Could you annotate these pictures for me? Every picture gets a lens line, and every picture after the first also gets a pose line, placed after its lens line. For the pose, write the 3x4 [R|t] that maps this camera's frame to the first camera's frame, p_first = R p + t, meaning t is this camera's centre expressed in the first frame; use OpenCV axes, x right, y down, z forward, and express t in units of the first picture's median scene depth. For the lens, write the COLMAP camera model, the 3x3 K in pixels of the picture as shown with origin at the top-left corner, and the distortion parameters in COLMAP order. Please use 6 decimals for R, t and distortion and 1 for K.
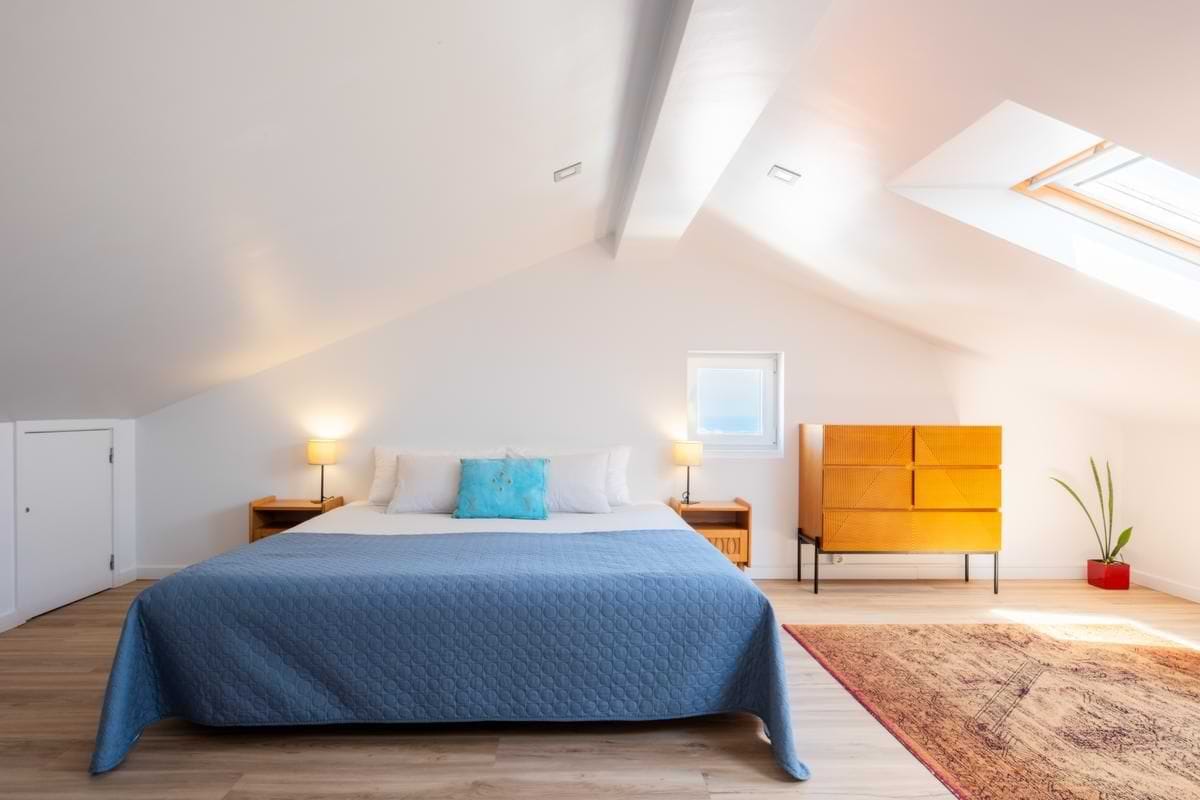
lens RADIAL K [[702.0, 0, 560.6], [0, 702.0, 418.9], [0, 0, 1]] dist [-0.000408, -0.000472]
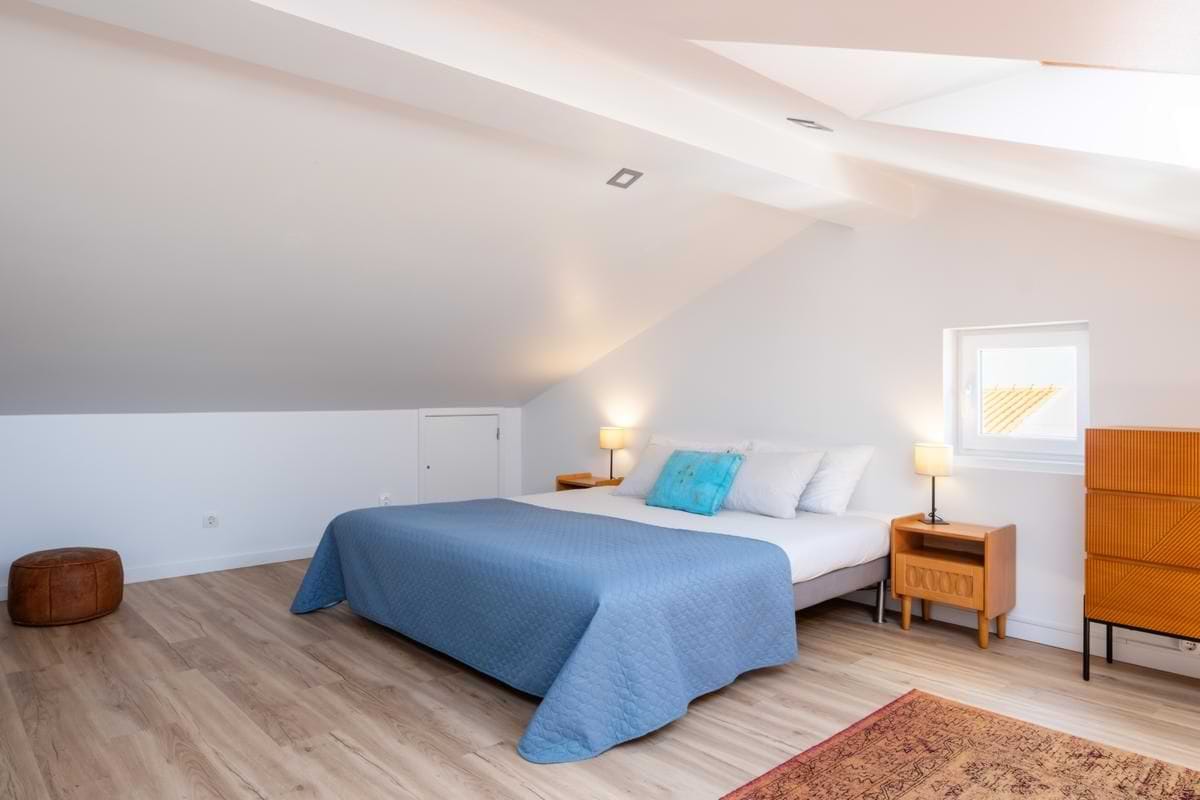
lens RADIAL K [[754.0, 0, 590.9], [0, 754.0, 393.5], [0, 0, 1]] dist [0.005345, -0.003084]
pose [[0.659165, -0.002276, -0.751995, 0.589217], [-0.009606, 0.999888, -0.011447, -0.011830], [0.751937, 0.014770, 0.659070, 0.162760]]
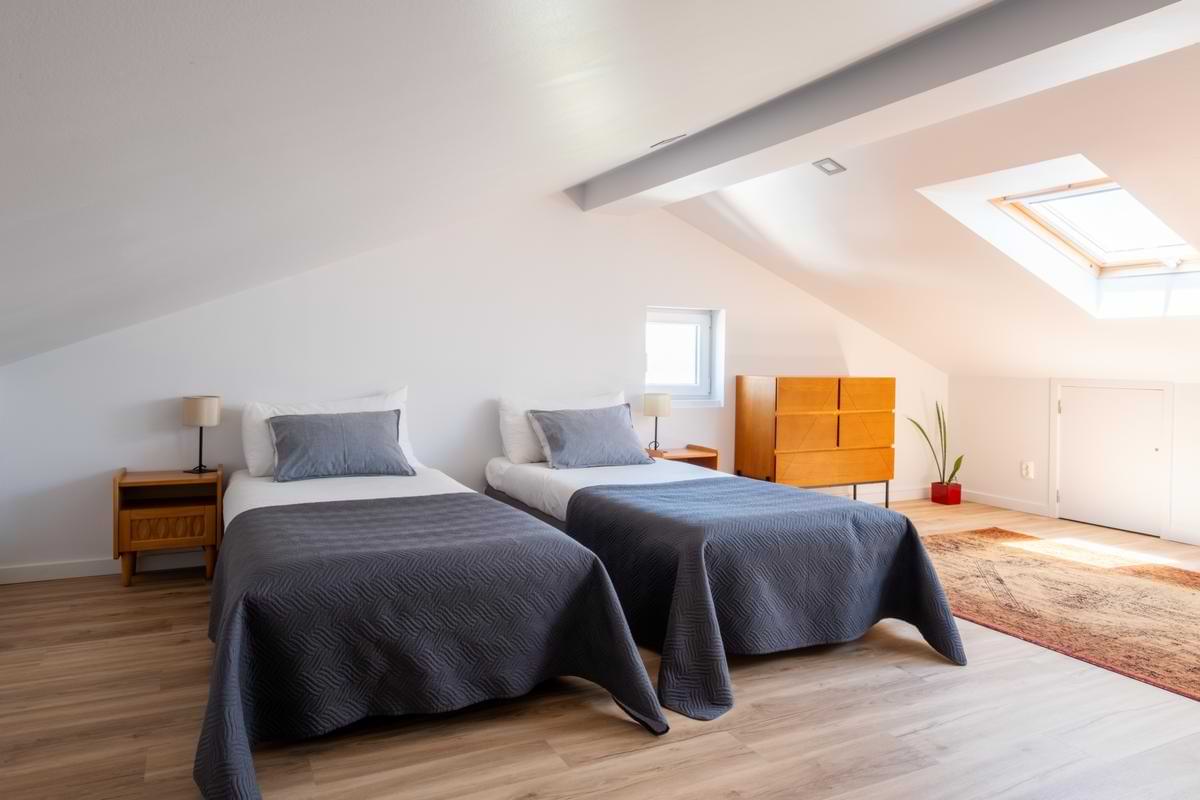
lens RADIAL K [[754.0, 0, 594.6], [0, 754.0, 400.8], [0, 0, 1]] dist [0.005345, -0.003084]
pose [[0.911042, -0.014405, 0.412062, -0.407505], [-0.004693, 0.998962, 0.045299, -0.007296], [-0.412287, -0.043203, 0.910029, 0.019475]]
